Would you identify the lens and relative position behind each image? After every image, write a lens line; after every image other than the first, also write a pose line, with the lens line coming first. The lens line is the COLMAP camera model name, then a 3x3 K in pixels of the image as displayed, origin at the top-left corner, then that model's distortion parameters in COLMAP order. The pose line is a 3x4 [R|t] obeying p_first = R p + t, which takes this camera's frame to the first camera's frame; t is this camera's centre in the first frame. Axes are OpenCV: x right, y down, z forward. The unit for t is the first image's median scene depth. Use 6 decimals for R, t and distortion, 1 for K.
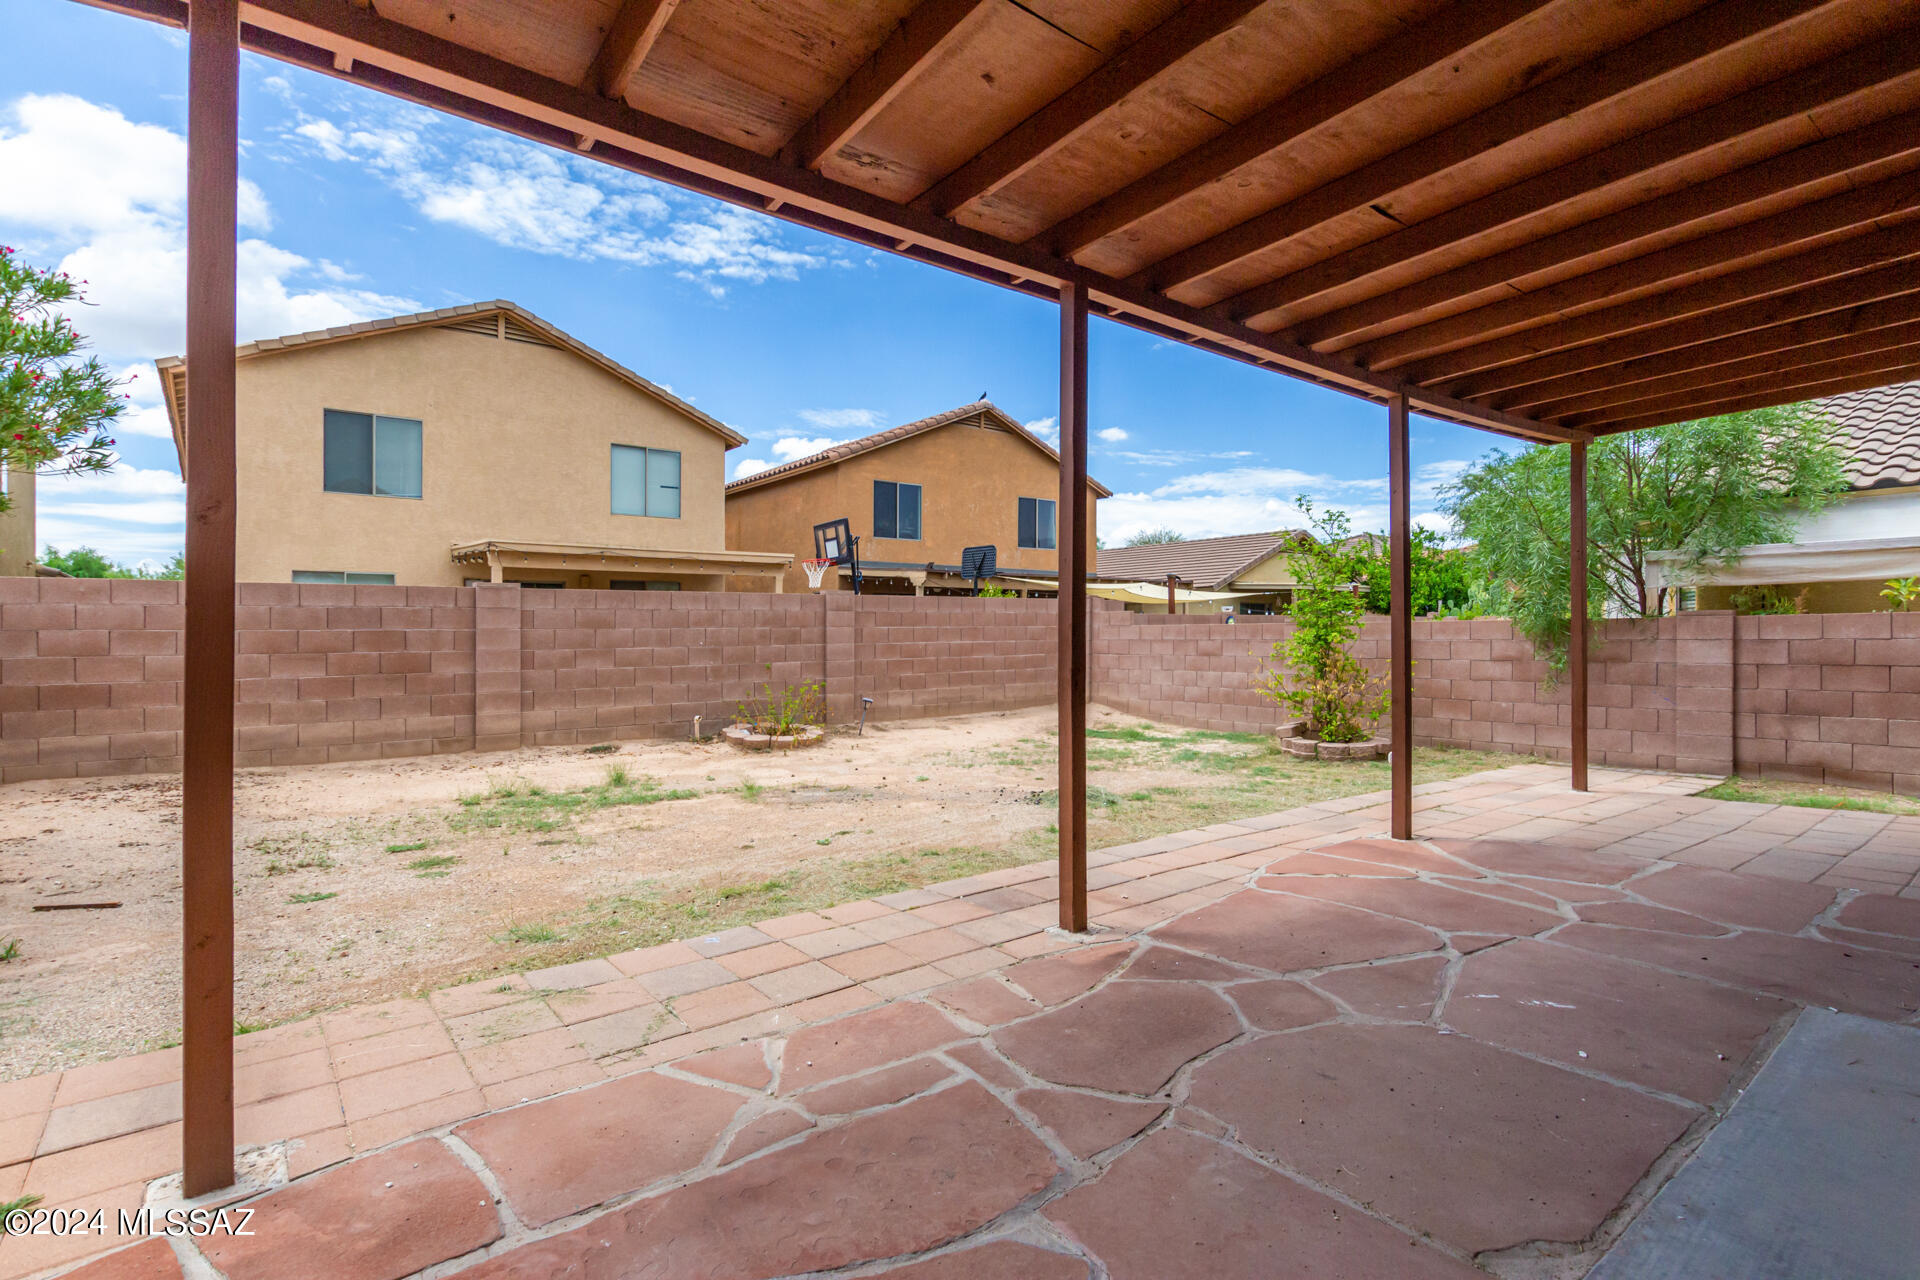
lens RADIAL K [[907.3, 0, 969.7], [0, 907.3, 618.6], [0, 0, 1]] dist [0.001660, -0.000012]
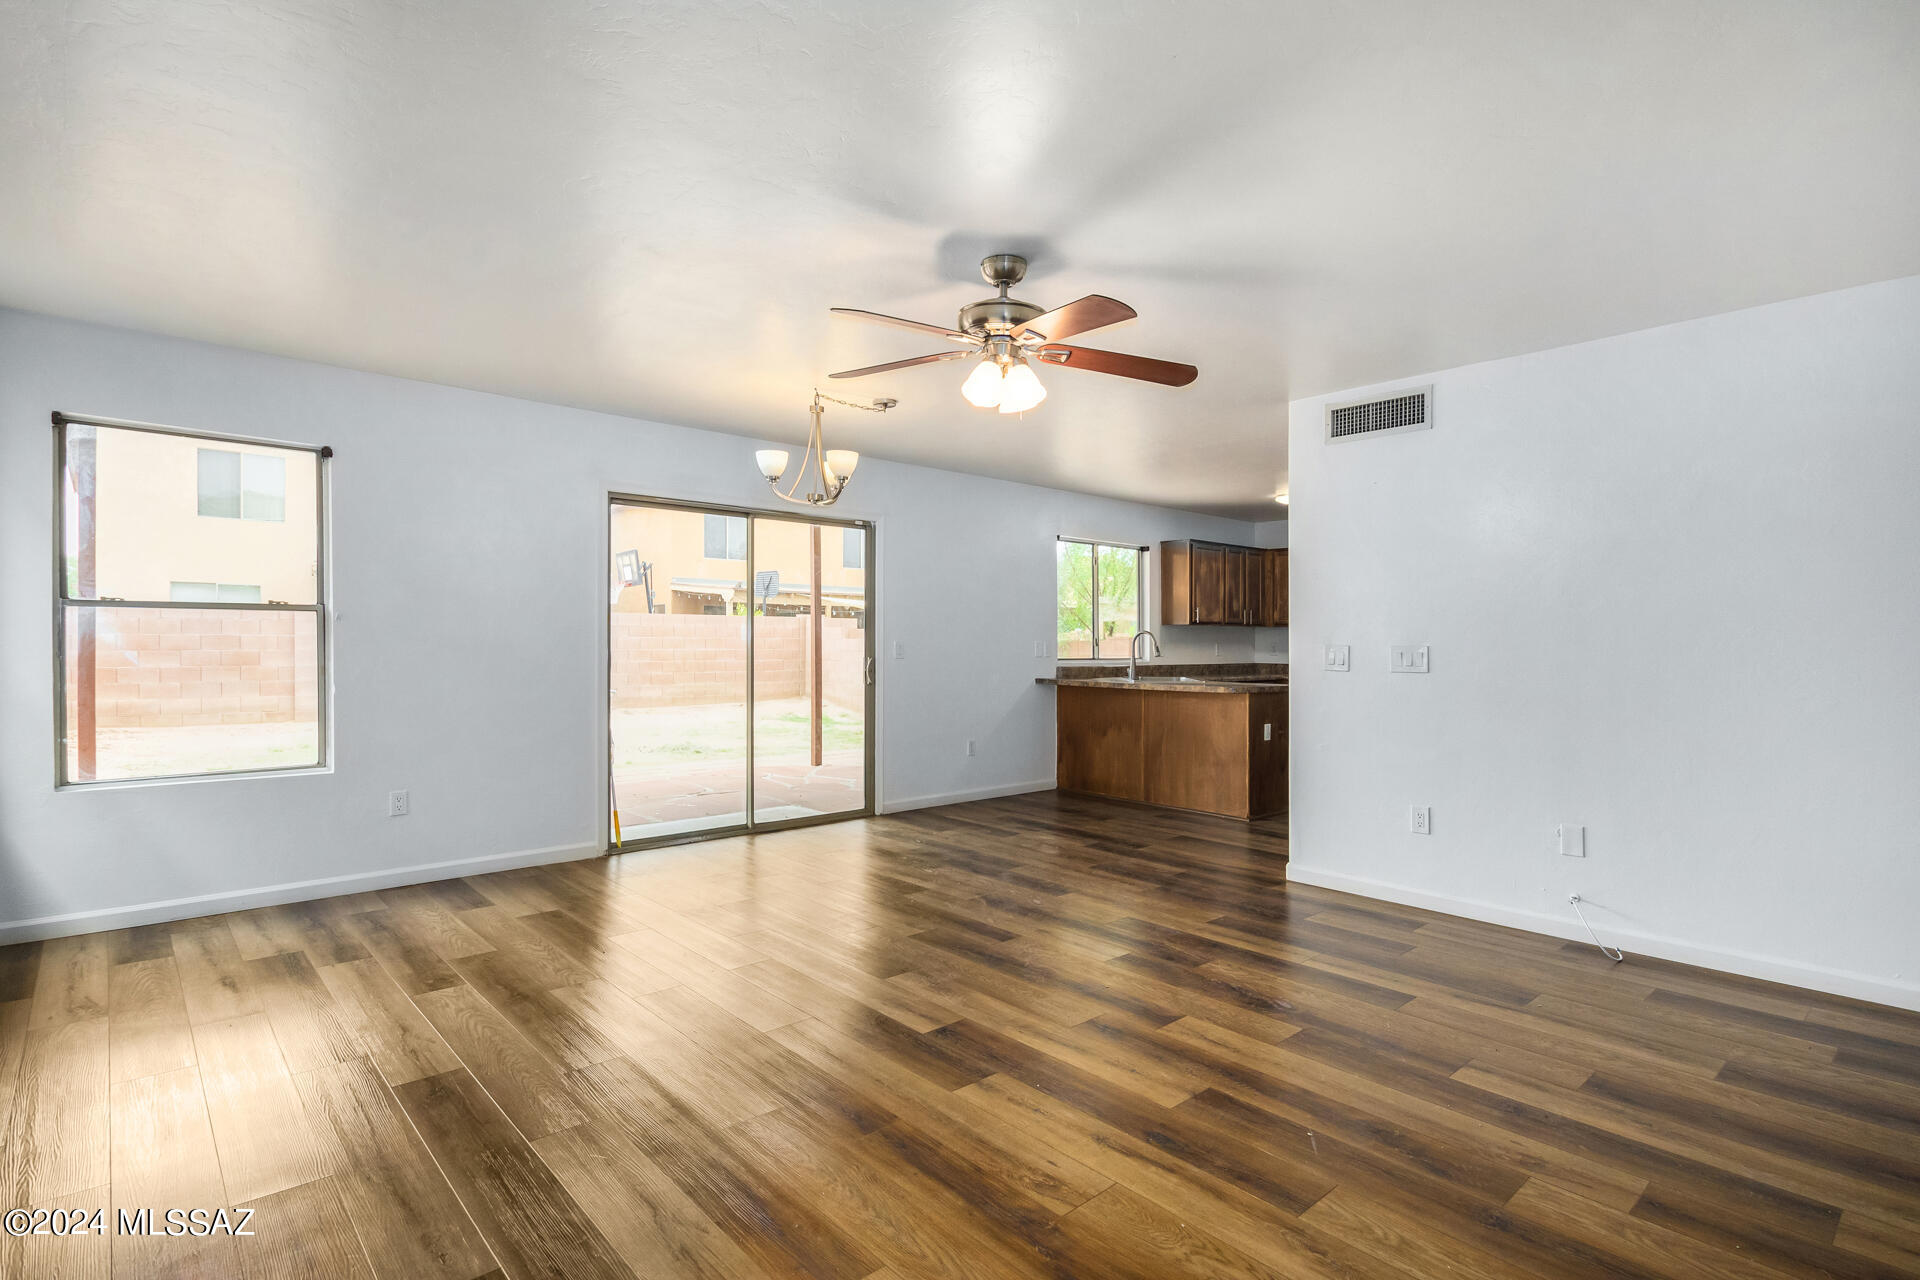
lens RADIAL K [[934.5, 0, 972.1], [0, 934.5, 634.8], [0, 0, 1]] dist [0.004042, 0.000135]
pose [[0.997961, 0.010933, 0.062878, 0.355132], [-0.011219, 0.999928, 0.004204, -0.005811], [-0.062827, -0.004901, 0.998012, -0.444512]]
